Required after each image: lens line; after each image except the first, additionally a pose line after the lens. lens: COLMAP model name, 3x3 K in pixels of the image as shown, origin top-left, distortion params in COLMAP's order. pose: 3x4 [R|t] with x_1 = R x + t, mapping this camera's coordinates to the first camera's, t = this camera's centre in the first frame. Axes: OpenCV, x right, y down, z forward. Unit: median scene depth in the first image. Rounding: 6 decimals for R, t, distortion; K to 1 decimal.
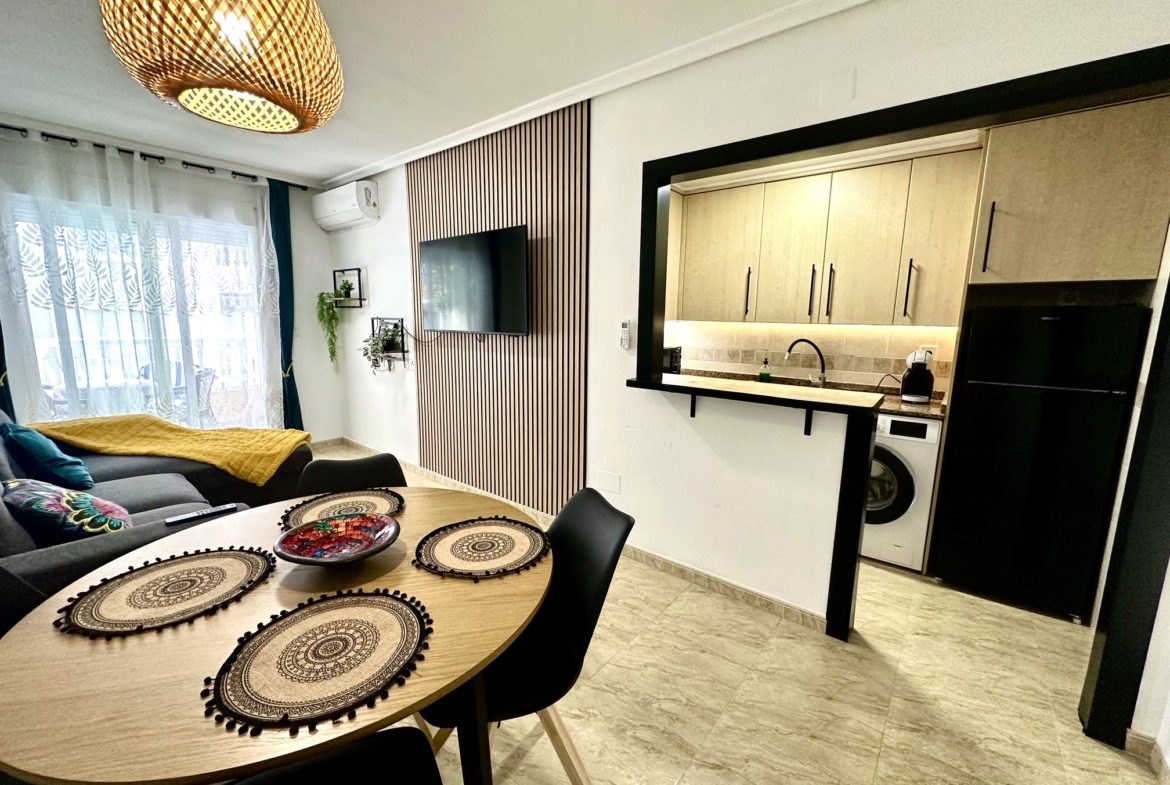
lens RADIAL K [[466.6, 0, 585.8], [0, 466.6, 392.5], [0, 0, 1]] dist [-0.004263, 0.000933]
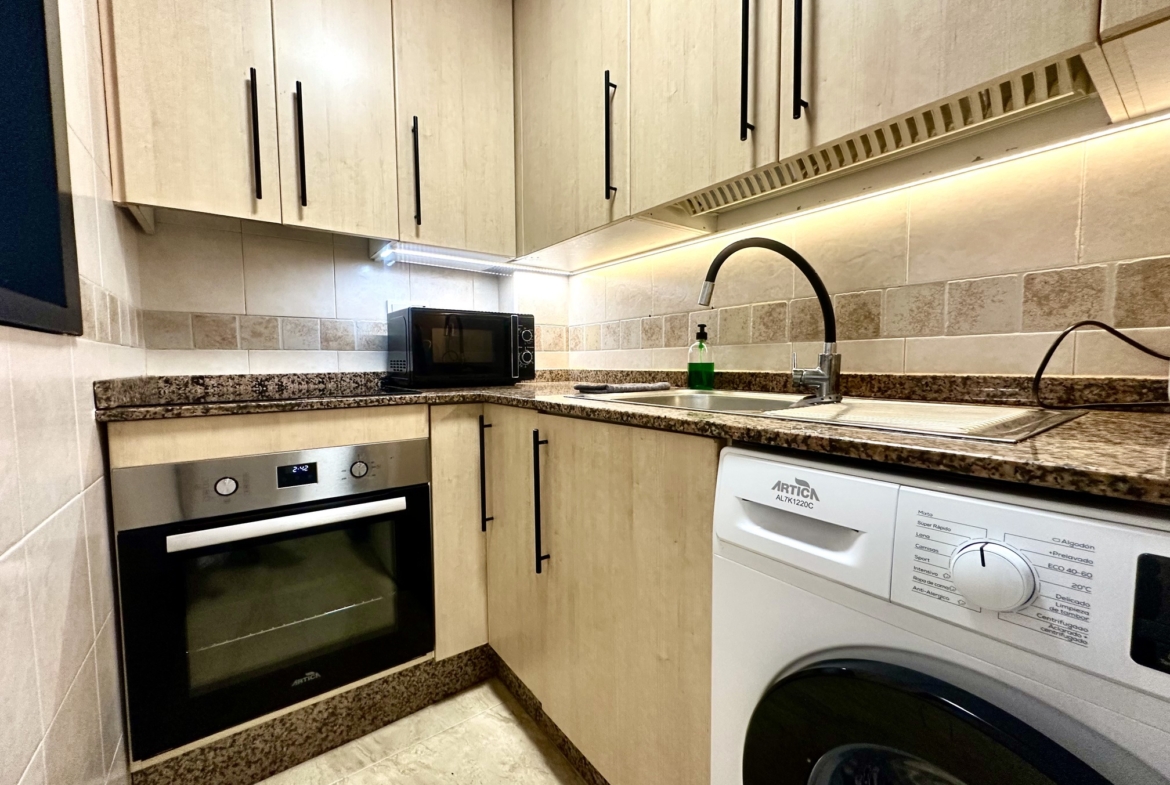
lens RADIAL K [[466.6, 0, 585.8], [0, 466.6, 392.5], [0, 0, 1]] dist [-0.004263, 0.000933]
pose [[0.966053, -0.006144, -0.258270, 0.544435], [-0.018605, 0.995467, -0.093272, 0.028818], [0.257673, 0.094911, 0.961560, 0.837966]]
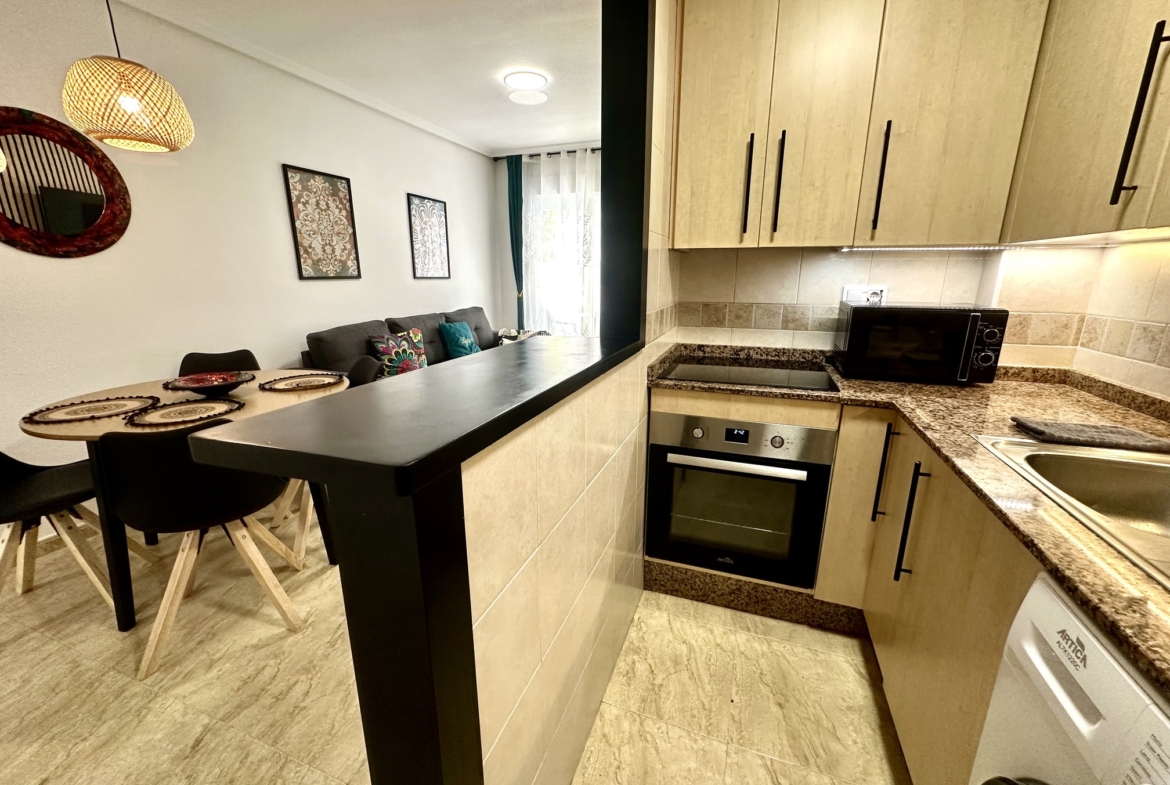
lens RADIAL K [[466.6, 0, 585.8], [0, 466.6, 392.5], [0, 0, 1]] dist [-0.004263, 0.000933]
pose [[0.319200, 0.220556, -0.921665, 0.687145], [-0.146503, 0.972334, 0.181943, -0.073337], [0.936295, 0.076951, 0.342681, 0.770794]]
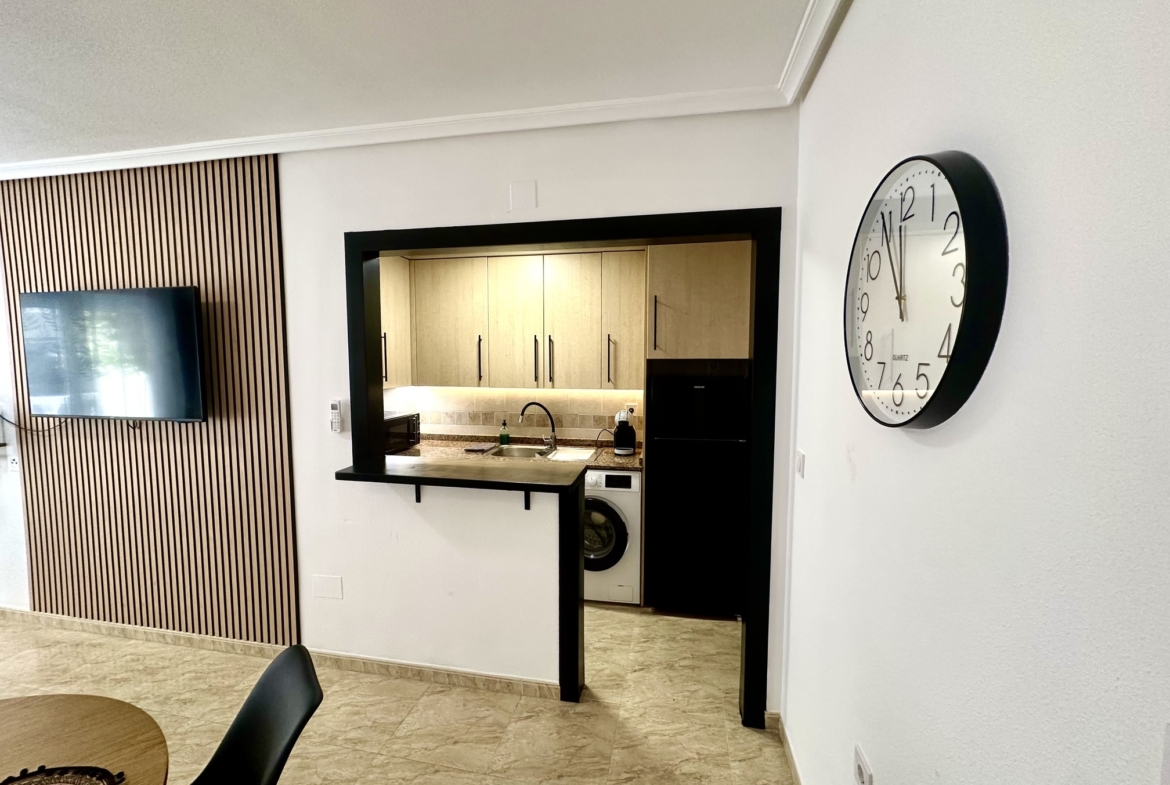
lens RADIAL K [[466.6, 0, 585.8], [0, 466.6, 392.5], [0, 0, 1]] dist [-0.004263, 0.000933]
pose [[0.884668, -0.047652, 0.463780, 0.095922], [0.086685, 0.994229, -0.063198, -0.073584], [-0.458093, 0.096112, 0.883693, -0.004496]]
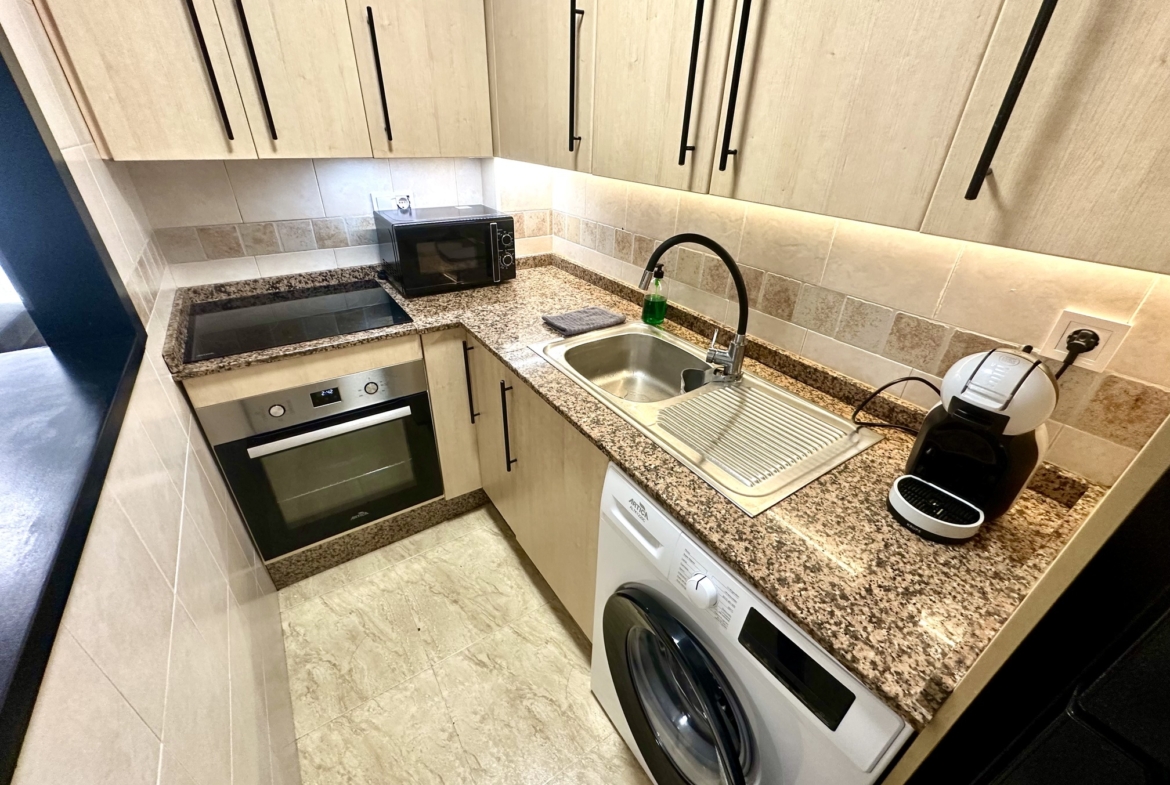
lens RADIAL K [[466.6, 0, 585.8], [0, 466.6, 392.5], [0, 0, 1]] dist [-0.004263, 0.000933]
pose [[0.955076, 0.158527, -0.250399, 0.619196], [-0.061251, 0.932254, 0.356581, -0.155111], [0.289964, -0.325224, 0.900083, 0.773054]]
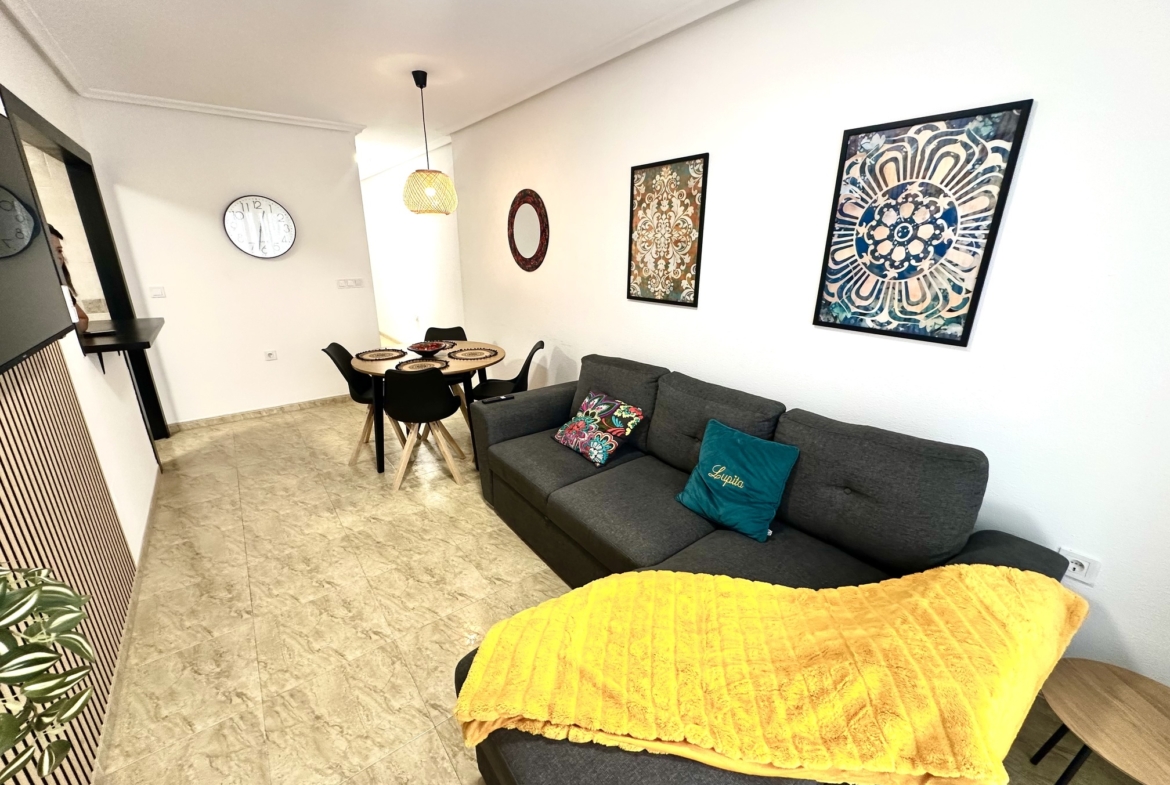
lens RADIAL K [[466.6, 0, 585.8], [0, 466.6, 392.5], [0, 0, 1]] dist [-0.004263, 0.000933]
pose [[-0.972333, -0.088013, 0.216383, -0.983165], [0.018814, 0.893790, 0.448091, -0.334843], [-0.232839, 0.439764, -0.867406, 1.565526]]
